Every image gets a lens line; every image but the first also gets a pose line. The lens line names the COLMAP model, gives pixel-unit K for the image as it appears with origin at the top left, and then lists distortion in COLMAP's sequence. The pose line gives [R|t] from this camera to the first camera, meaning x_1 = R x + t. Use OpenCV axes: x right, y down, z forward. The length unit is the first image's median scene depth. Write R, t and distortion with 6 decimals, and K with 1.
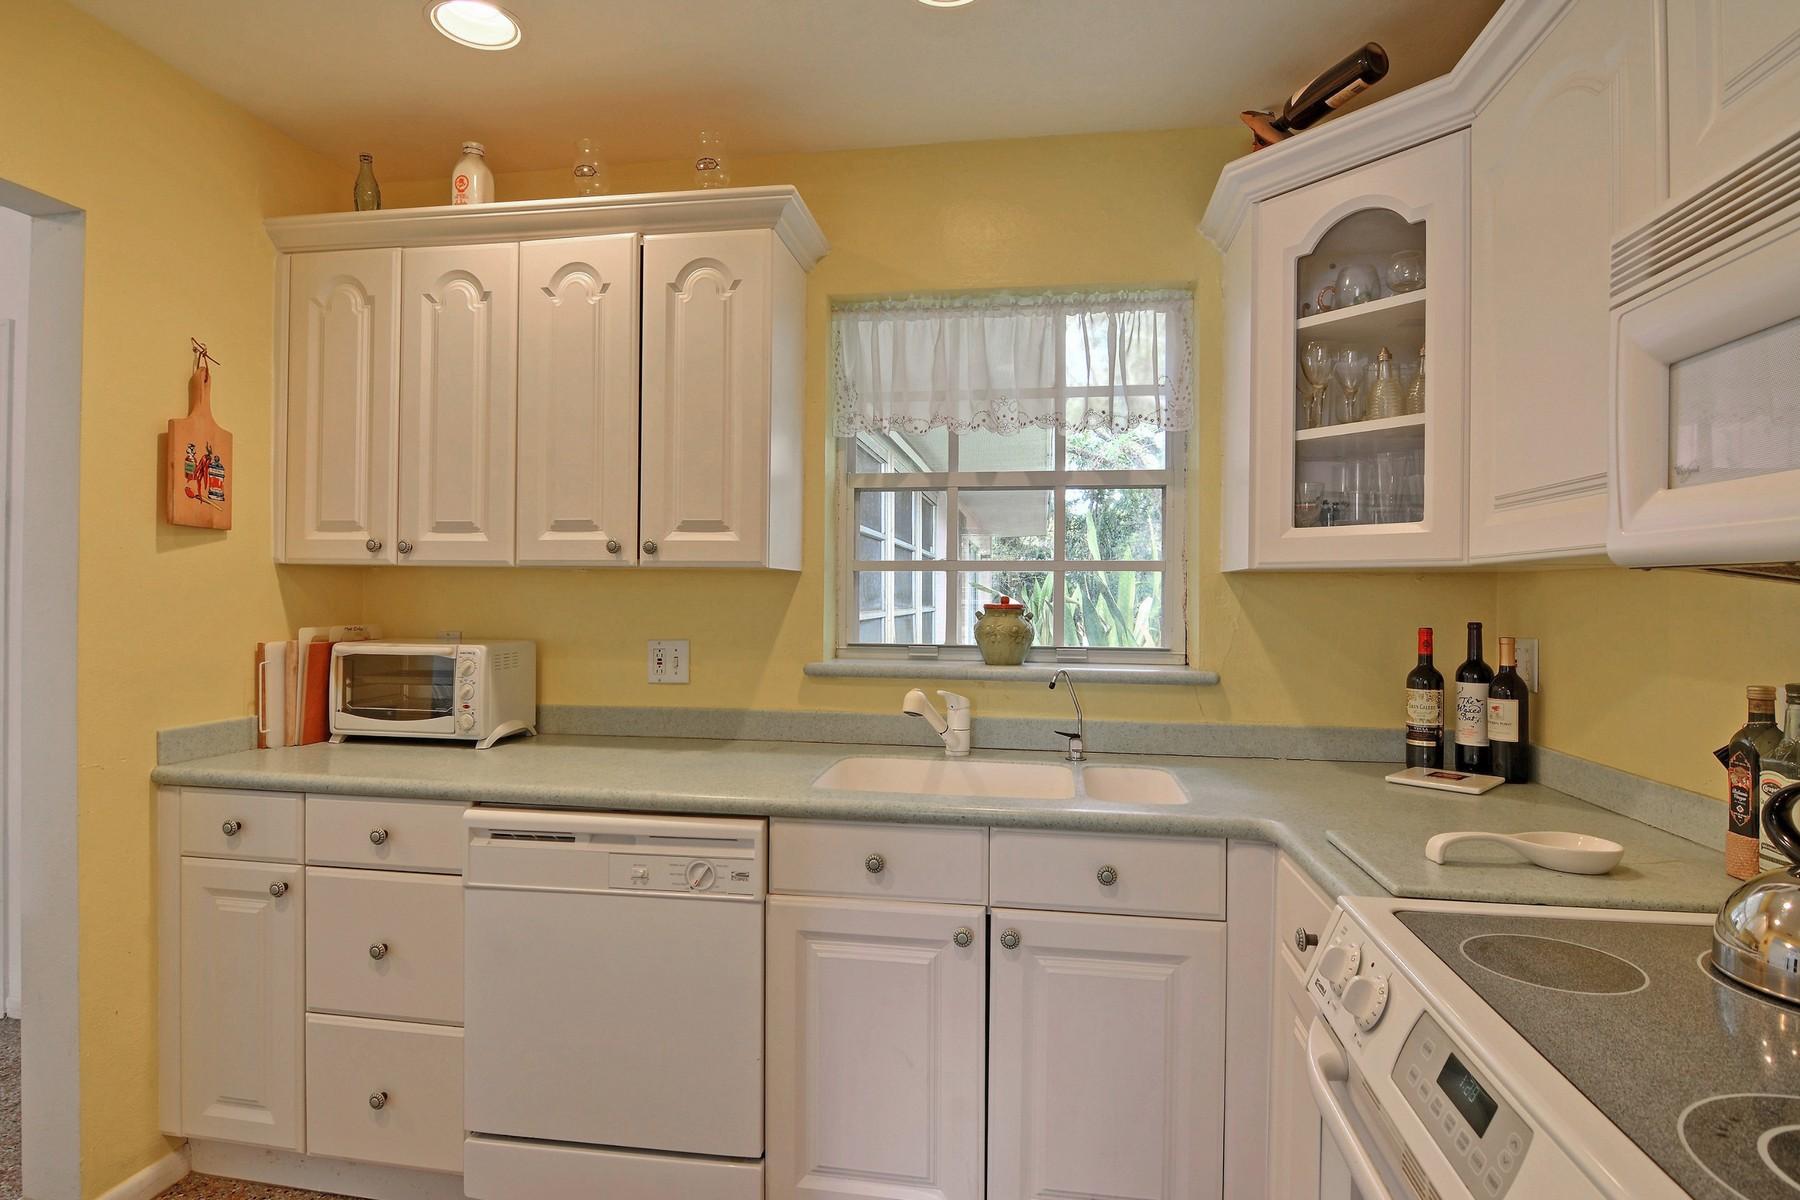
lens RADIAL K [[951.9, 0, 894.6], [0, 951.9, 594.2], [0, 0, 1]] dist [-0.014376, -0.003643]
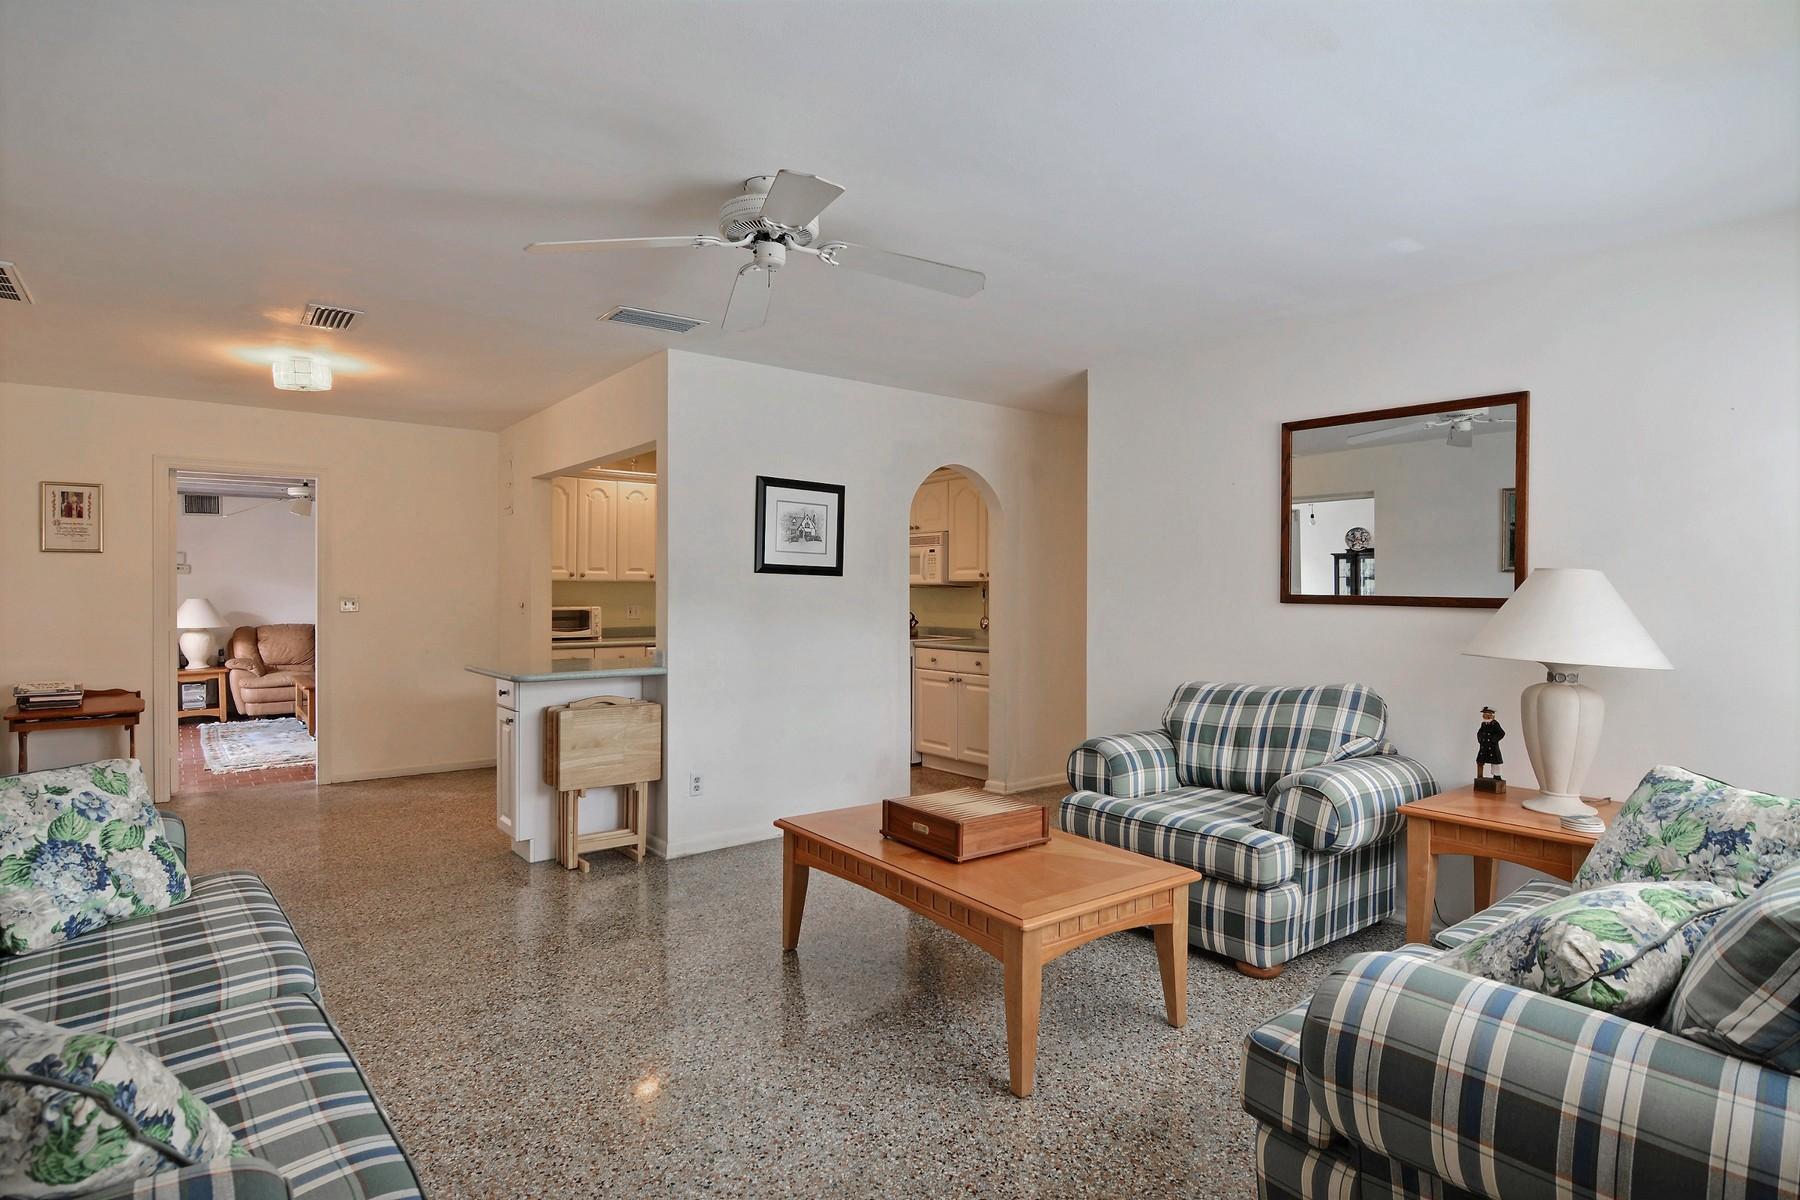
lens RADIAL K [[951.9, 0, 895.1], [0, 951.9, 599.5], [0, 0, 1]] dist [-0.014376, -0.003643]
pose [[0.673597, -0.006630, 0.739069, -2.155270], [0.003868, 0.999978, 0.005446, 0.017725], [-0.739089, -0.000810, 0.673608, -1.888792]]
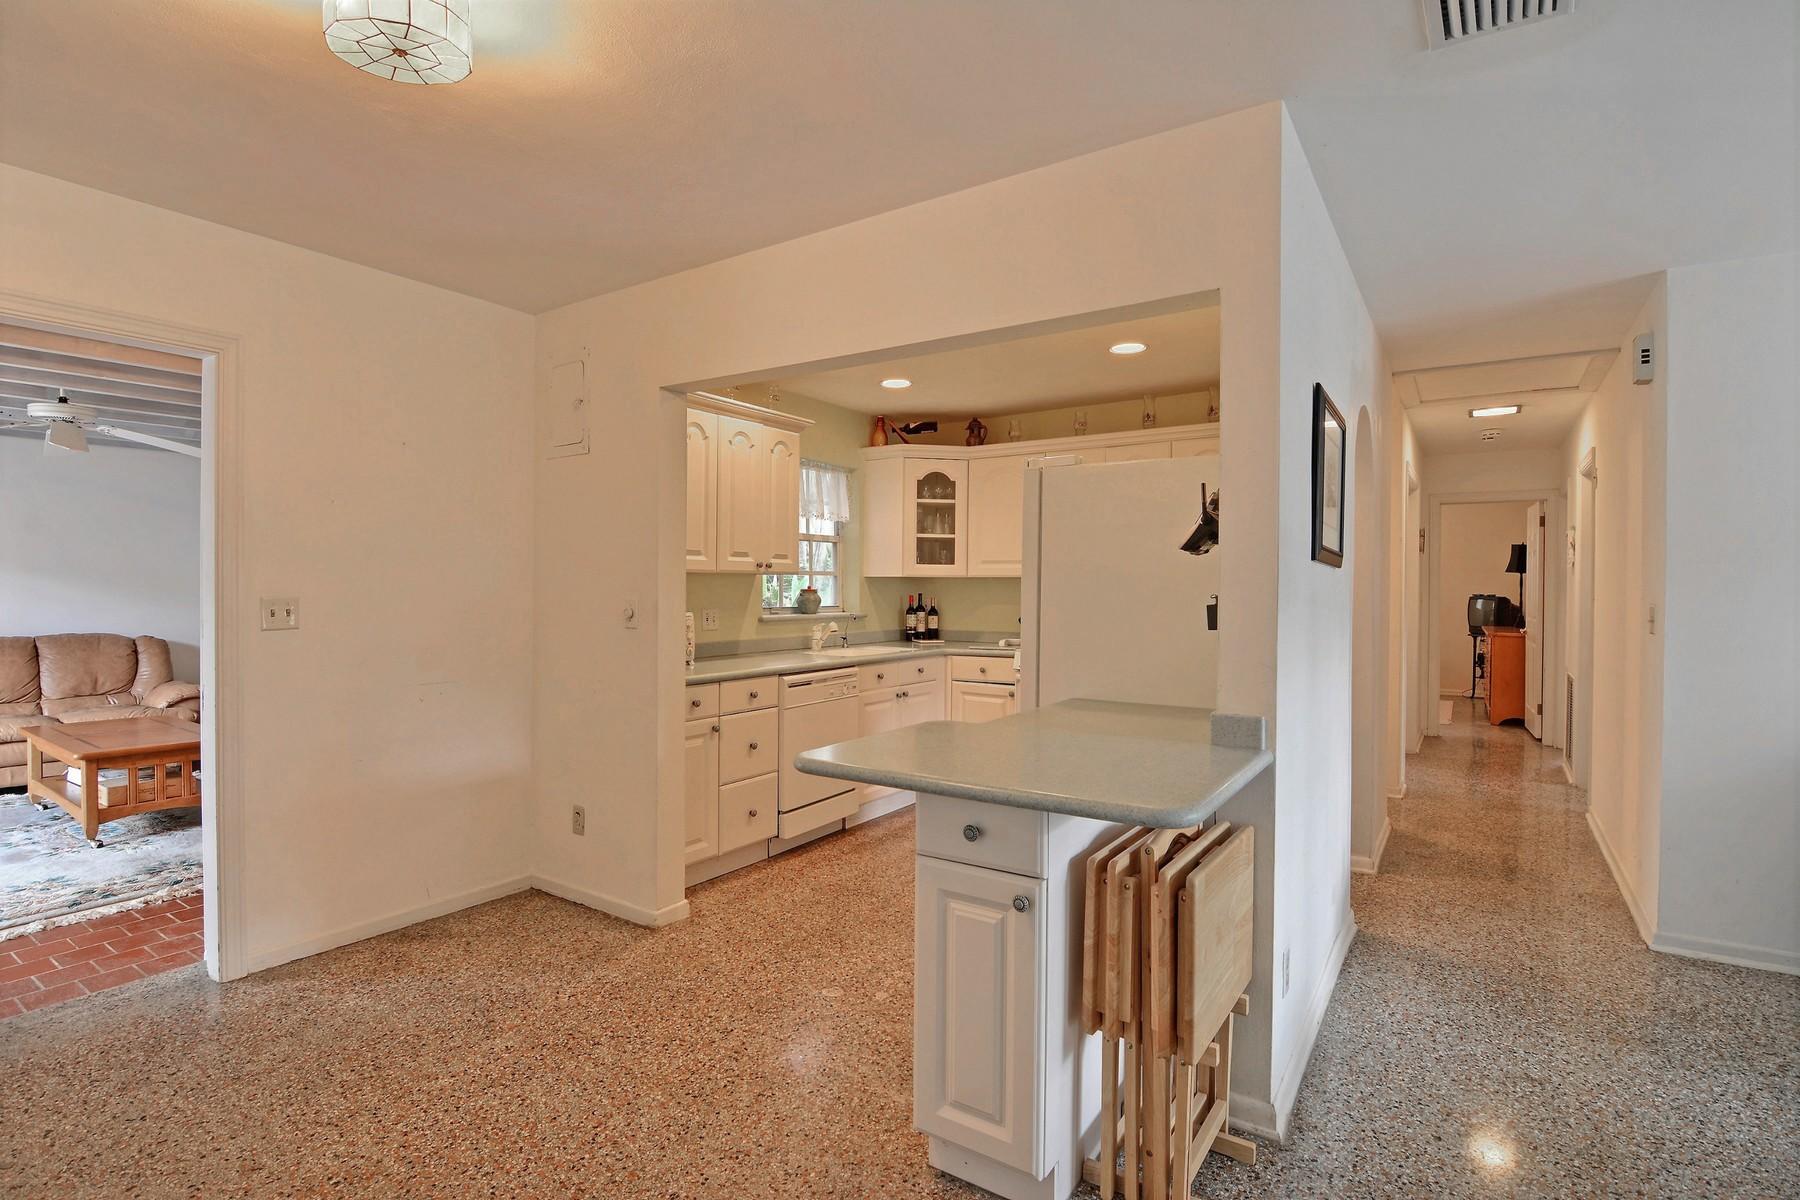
lens RADIAL K [[876.7, 0, 883.2], [0, 876.7, 594.7], [0, 0, 1]] dist [-0.006535, -0.003027]
pose [[0.426741, -0.014809, 0.904252, -1.957143], [-0.000998, 0.999858, 0.016846, -0.014190], [-0.904373, -0.008092, 0.426666, -0.136379]]
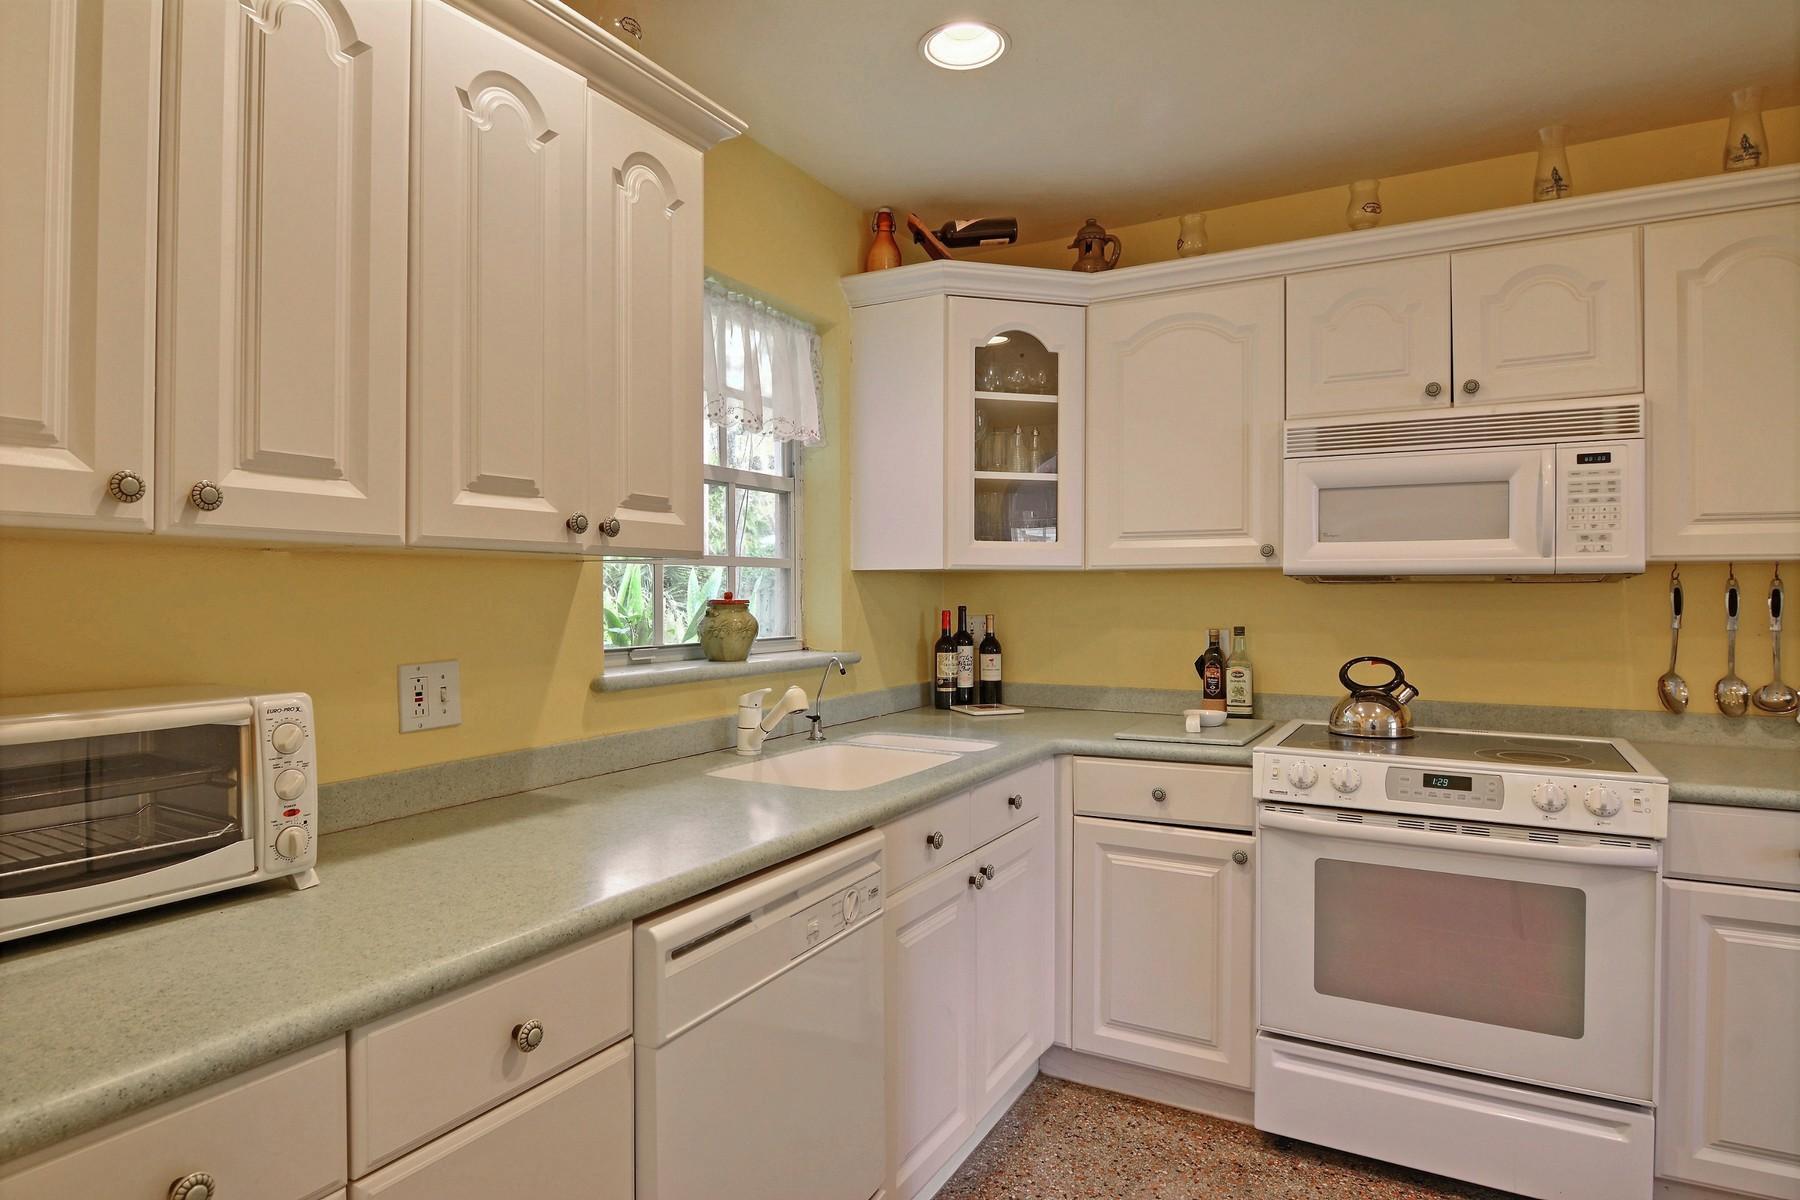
lens RADIAL K [[1015.5, 0, 883.7], [0, 1015.5, 595.5], [0, 0, 1]] dist [-0.014375, -0.006292]
pose [[0.347676, -0.011980, 0.937538, -0.872140], [0.004944, 0.999928, 0.010944, -0.004862], [-0.937602, 0.000830, 0.347710, 0.515523]]
